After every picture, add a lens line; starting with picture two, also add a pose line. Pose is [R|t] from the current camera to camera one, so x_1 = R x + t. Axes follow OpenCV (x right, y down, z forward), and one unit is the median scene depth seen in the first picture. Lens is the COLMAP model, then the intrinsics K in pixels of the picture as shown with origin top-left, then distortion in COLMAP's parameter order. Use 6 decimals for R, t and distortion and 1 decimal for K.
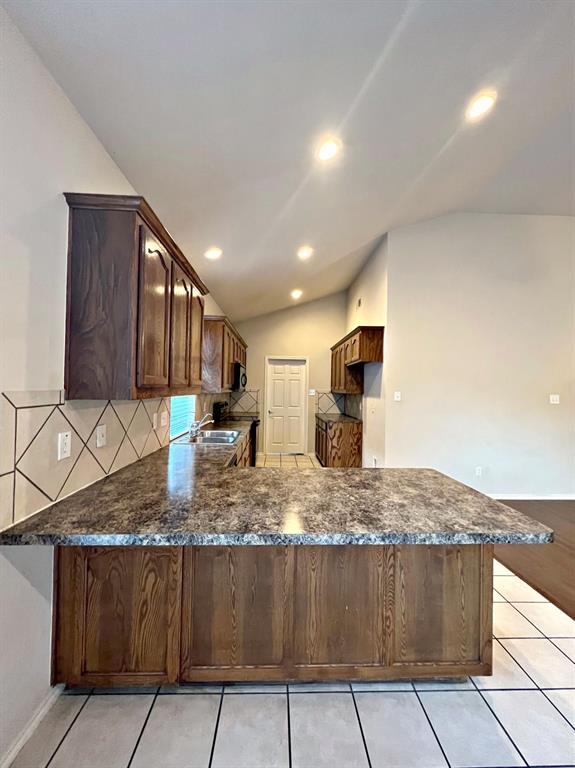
lens RADIAL K [[307.9, 0, 287.5], [0, 307.9, 384.0], [0, 0, 1]] dist [-0.001105, -0.000049]
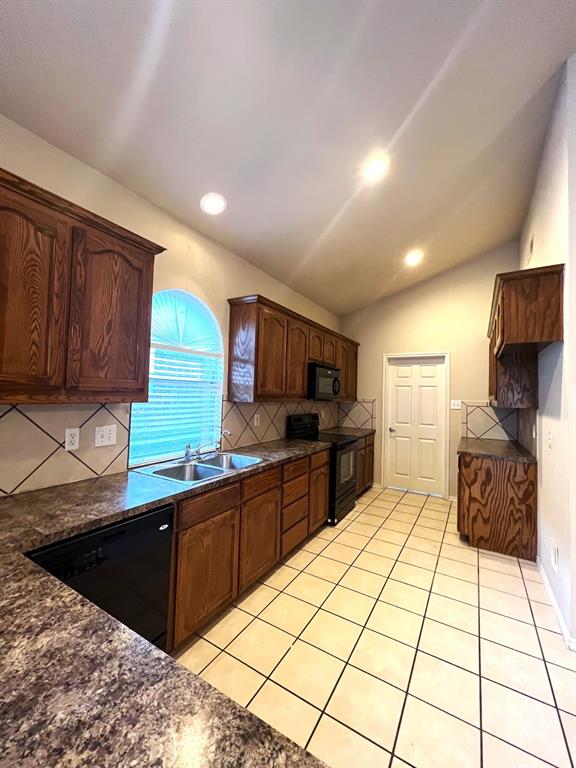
lens RADIAL K [[307.9, 0, 288.0], [0, 307.9, 384.0], [0, 0, 1]] dist [-0.001105, -0.000049]
pose [[0.840862, -0.014818, -0.541046, 0.211695], [-0.003421, 0.999460, -0.032690, 0.009115], [0.541238, 0.029339, 0.840357, 0.388753]]
